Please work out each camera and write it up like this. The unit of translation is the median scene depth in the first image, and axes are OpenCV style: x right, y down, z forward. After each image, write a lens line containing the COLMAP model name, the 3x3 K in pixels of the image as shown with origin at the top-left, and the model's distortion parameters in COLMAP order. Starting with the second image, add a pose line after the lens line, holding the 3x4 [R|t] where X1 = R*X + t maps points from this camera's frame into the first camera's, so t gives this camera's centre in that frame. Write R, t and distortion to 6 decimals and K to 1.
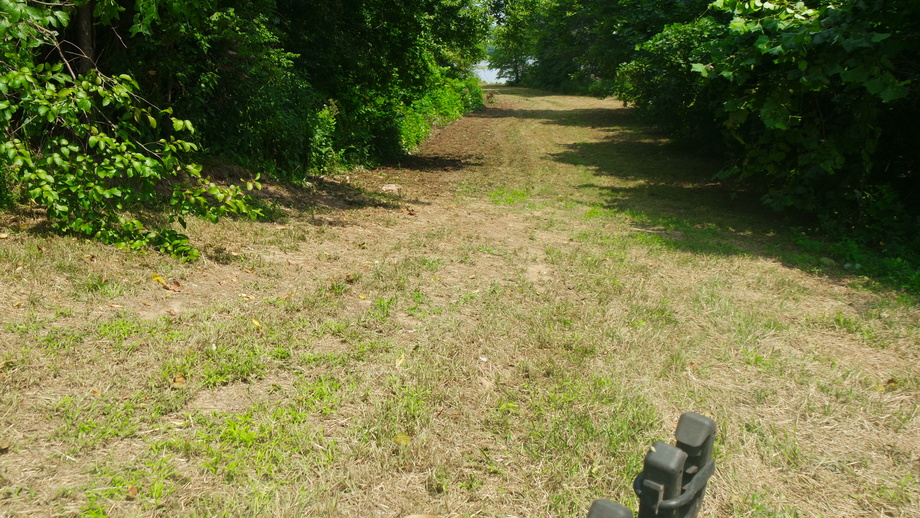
lens RADIAL K [[835.1, 0, 458.6], [0, 835.1, 258.7], [0, 0, 1]] dist [0.022101, -0.005970]
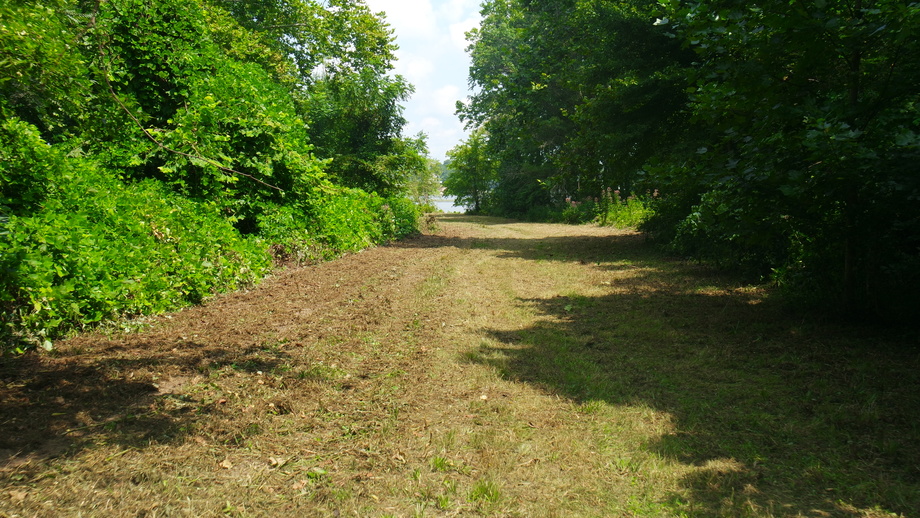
lens RADIAL K [[835.1, 0, 460.4], [0, 835.1, 258.9], [0, 0, 1]] dist [0.022101, -0.005970]
pose [[0.999269, -0.002608, 0.038145, 0.041568], [0.008634, 0.987294, -0.158670, -0.052620], [-0.037246, 0.158884, 0.986594, 0.332128]]
